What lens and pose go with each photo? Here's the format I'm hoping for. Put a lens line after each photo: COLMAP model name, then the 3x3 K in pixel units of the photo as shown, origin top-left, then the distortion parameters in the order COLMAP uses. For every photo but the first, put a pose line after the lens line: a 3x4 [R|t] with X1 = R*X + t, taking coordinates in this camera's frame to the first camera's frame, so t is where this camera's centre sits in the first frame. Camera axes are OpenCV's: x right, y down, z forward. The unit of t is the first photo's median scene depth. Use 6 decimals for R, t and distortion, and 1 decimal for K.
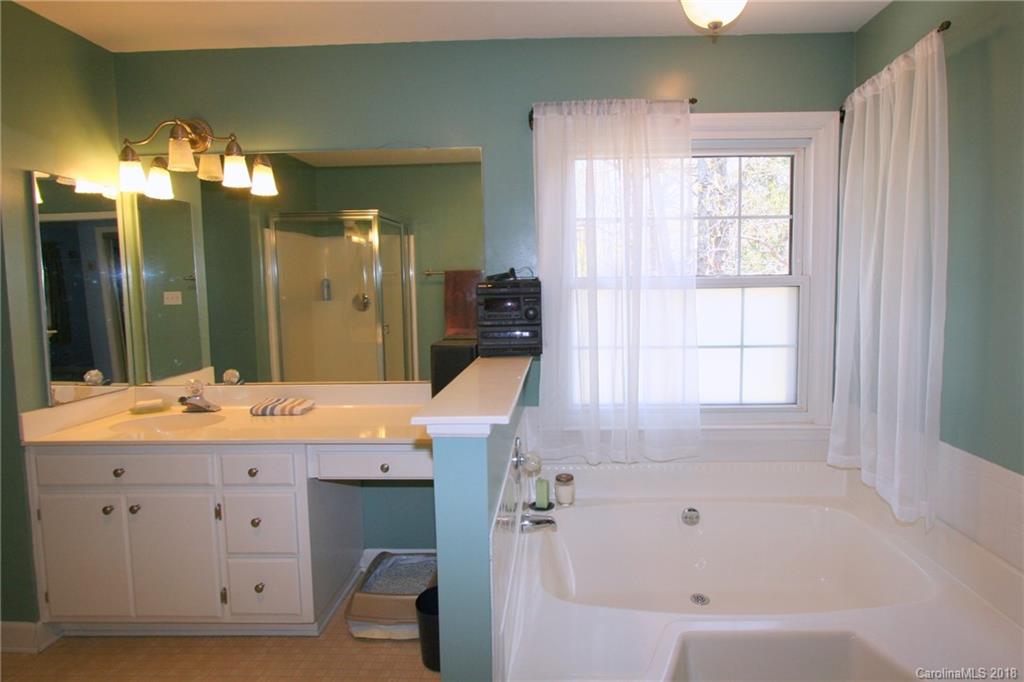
lens RADIAL K [[512.3, 0, 511.6], [0, 512.3, 332.0], [0, 0, 1]] dist [-0.019245, 0.001049]
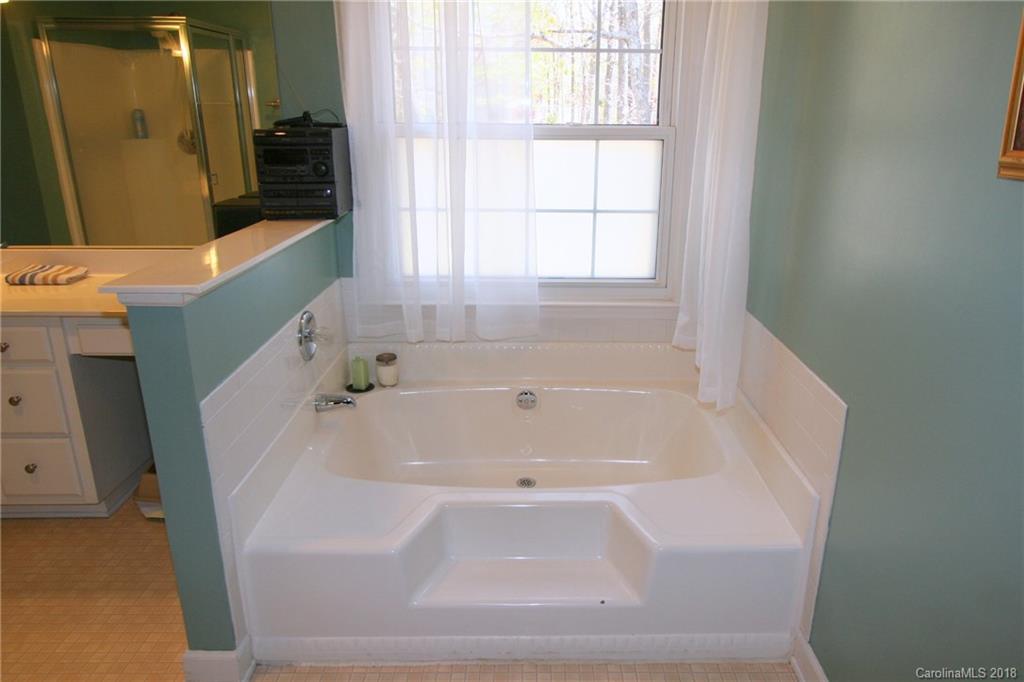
lens RADIAL K [[684.0, 0, 512.0], [0, 684.0, 341.0], [0, 0, 1]] dist [-0.037679, 0.034370]
pose [[0.998761, 0.007844, 0.049135, 0.267608], [-0.019058, 0.972500, 0.232122, -0.023525], [-0.045963, -0.232771, 0.971445, -0.160198]]
